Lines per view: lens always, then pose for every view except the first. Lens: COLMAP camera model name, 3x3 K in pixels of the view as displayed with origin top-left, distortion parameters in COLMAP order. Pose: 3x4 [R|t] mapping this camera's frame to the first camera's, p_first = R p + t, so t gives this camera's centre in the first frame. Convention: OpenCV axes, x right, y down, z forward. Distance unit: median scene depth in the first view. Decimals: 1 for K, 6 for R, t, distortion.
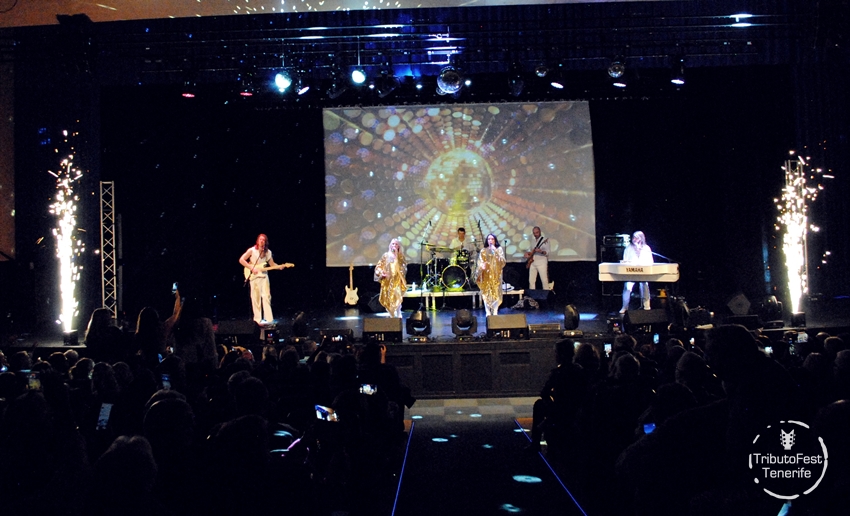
lens RADIAL K [[713.9, 0, 422.1], [0, 713.9, 208.2], [0, 0, 1]] dist [-0.038518, 0.002650]
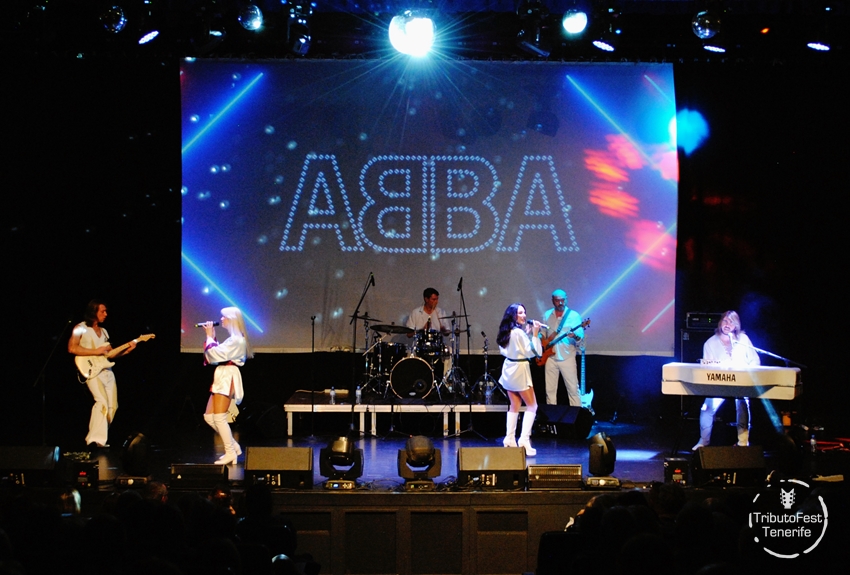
lens RADIAL K [[1513.7, 0, 455.6], [0, 1513.7, 308.8], [0, 0, 1]] dist [0.055542, 0.000000]
pose [[0.998410, 0.030963, 0.047113, 0.023544], [-0.033562, 0.997900, 0.055408, -0.028128], [-0.045298, -0.056901, 0.997352, -0.204181]]
